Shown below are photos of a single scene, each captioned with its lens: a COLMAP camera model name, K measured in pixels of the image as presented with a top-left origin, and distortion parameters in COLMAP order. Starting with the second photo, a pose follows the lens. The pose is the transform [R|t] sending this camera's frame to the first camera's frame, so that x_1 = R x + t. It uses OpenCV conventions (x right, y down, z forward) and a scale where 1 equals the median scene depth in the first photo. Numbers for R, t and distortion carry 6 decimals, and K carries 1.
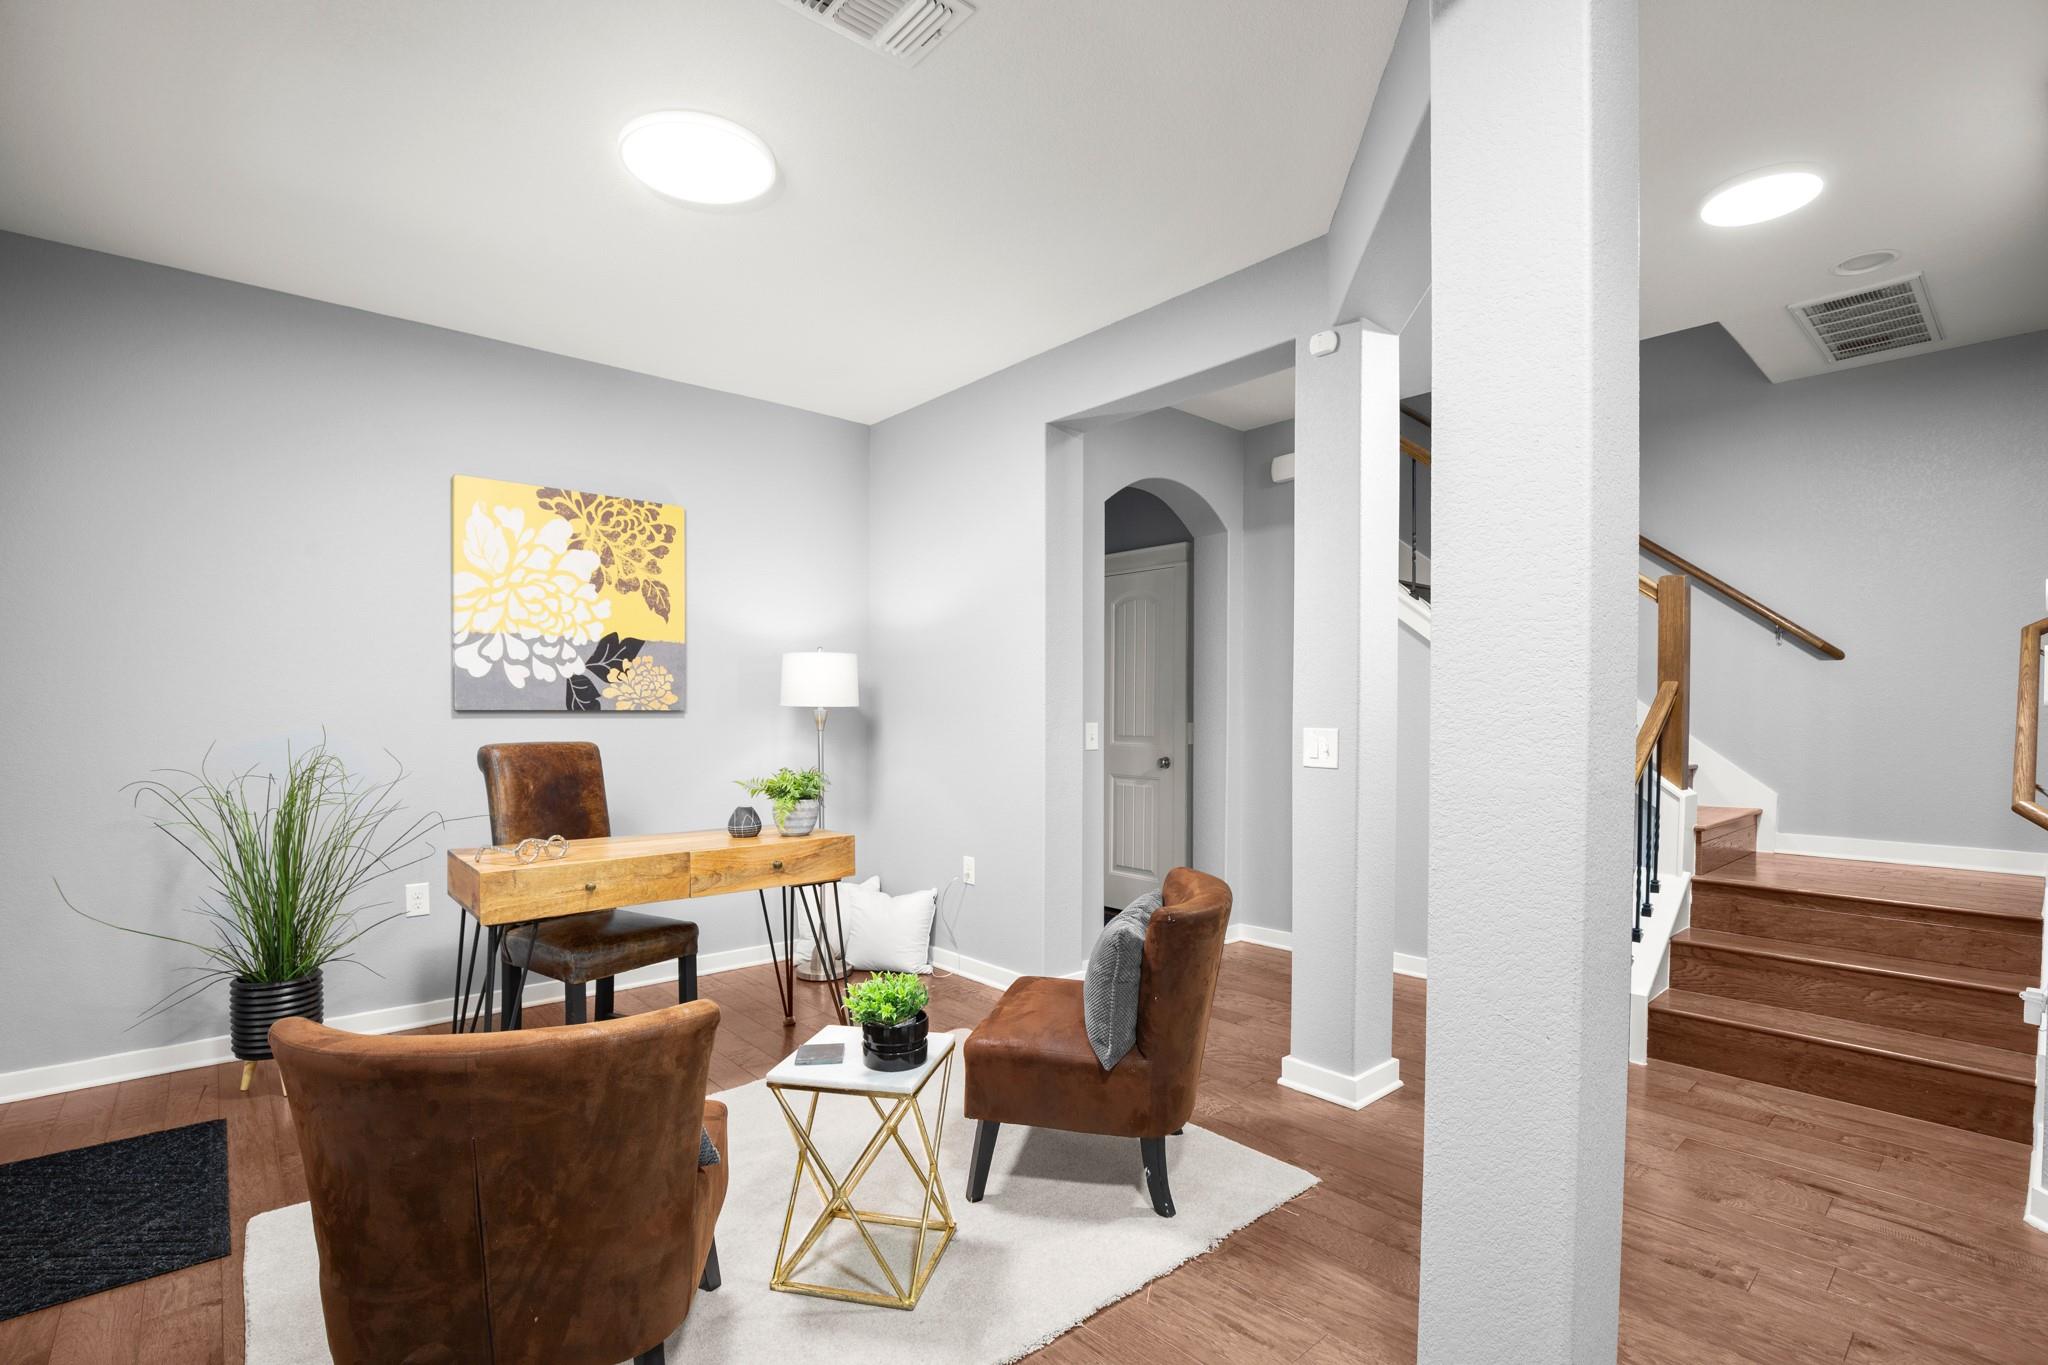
lens RADIAL K [[938.7, 0, 994.5], [0, 938.7, 733.6], [0, 0, 1]] dist [-0.031418, 0.000613]
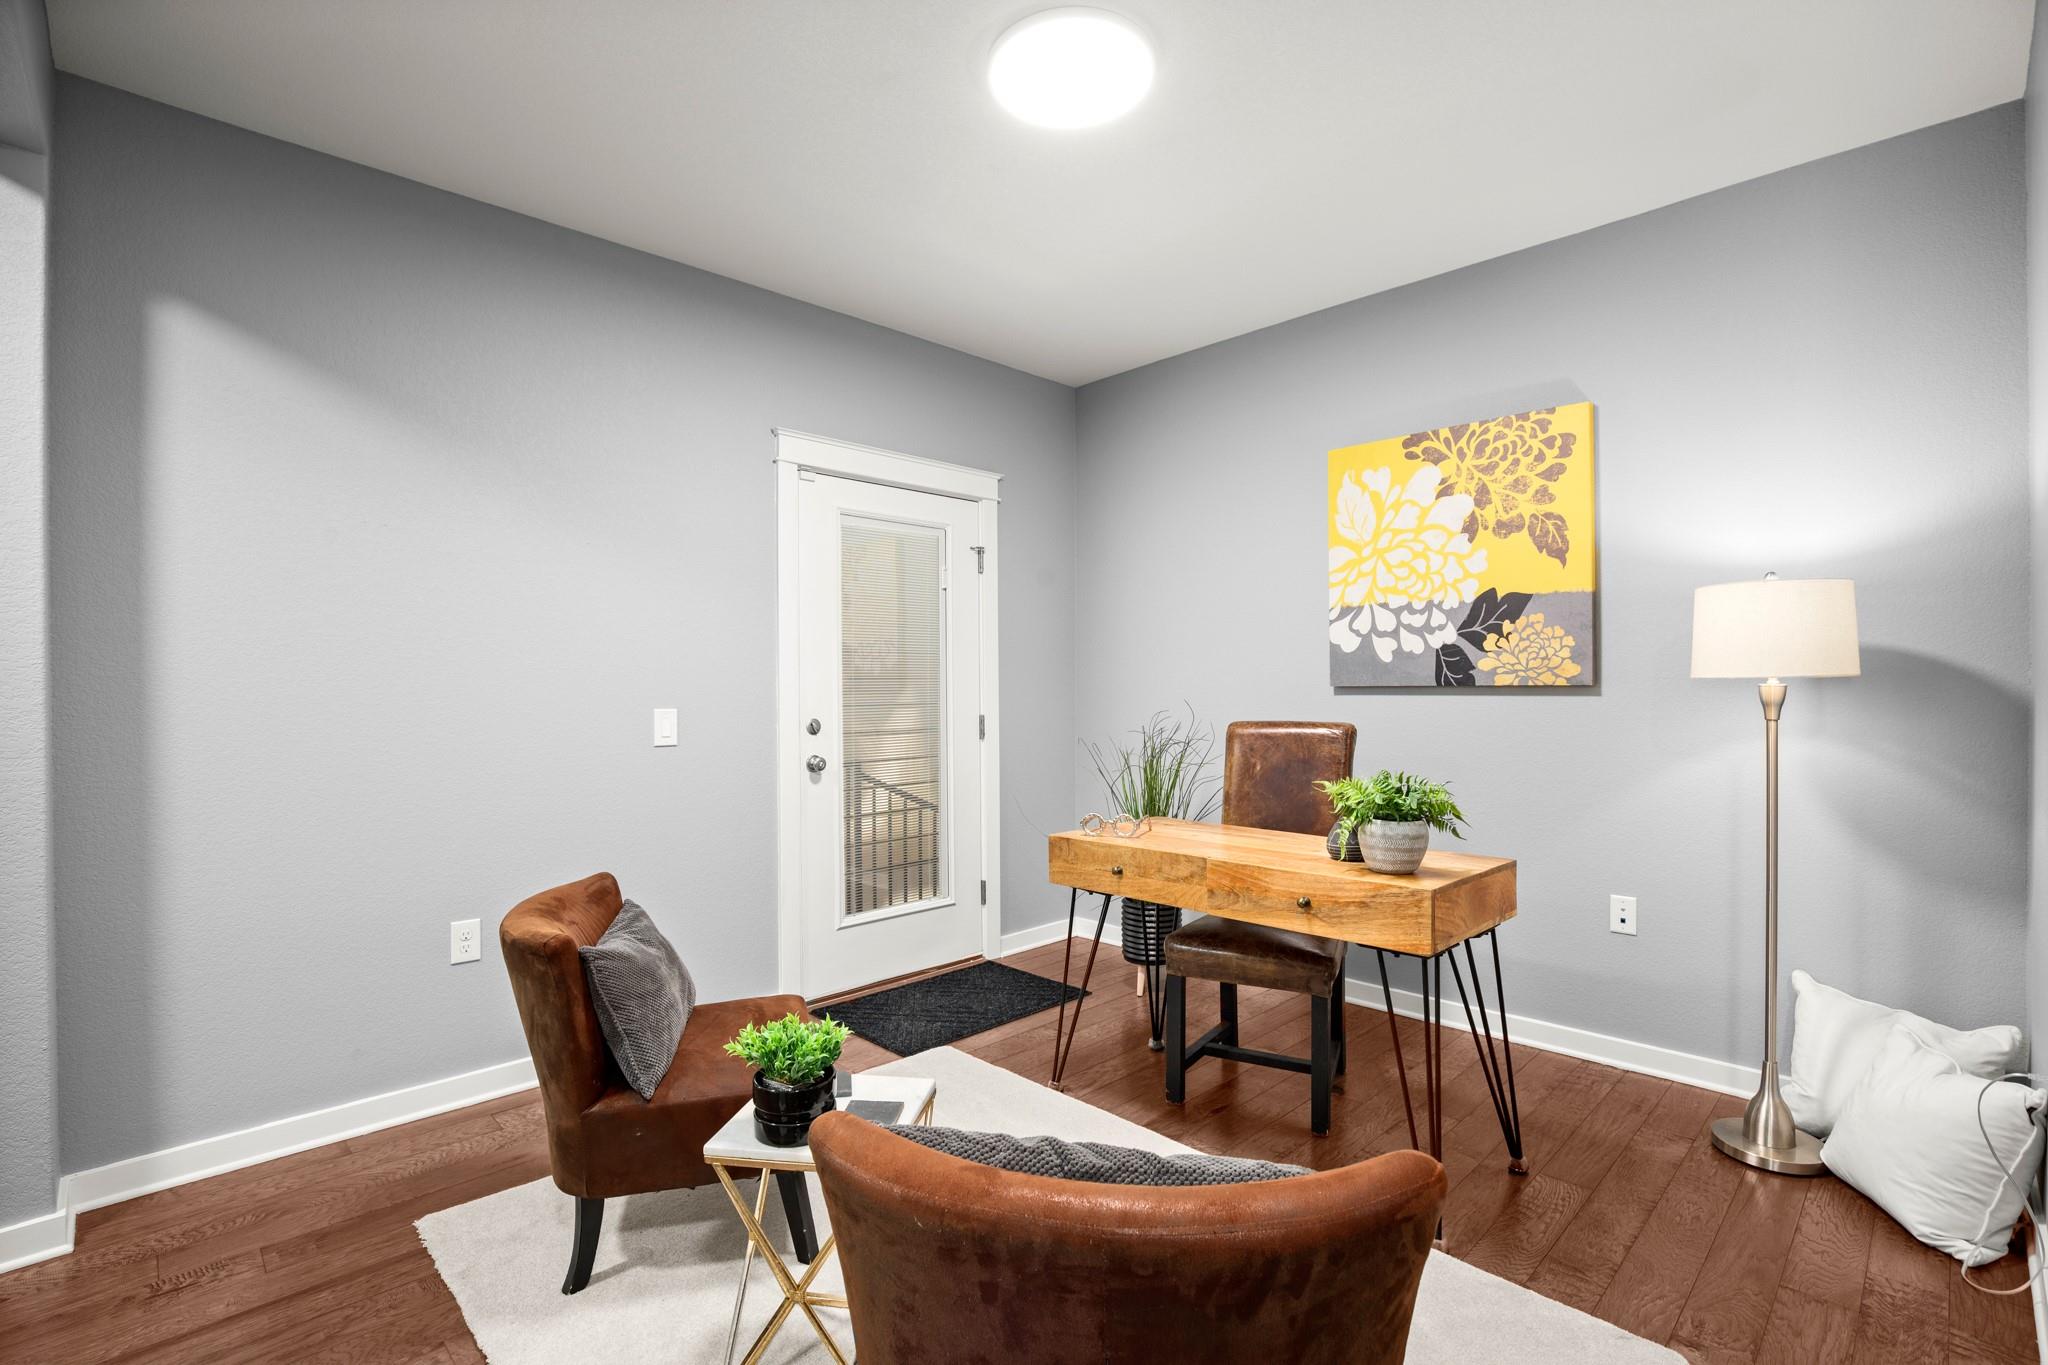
lens RADIAL K [[938.7, 0, 1021.9], [0, 938.7, 673.1], [0, 0, 1]] dist [-0.031418, 0.000613]
pose [[0.062251, -0.014752, -0.997952, 0.365435], [-0.017355, 0.999724, -0.015861, -0.016757], [0.997910, 0.018307, 0.061977, 0.560307]]
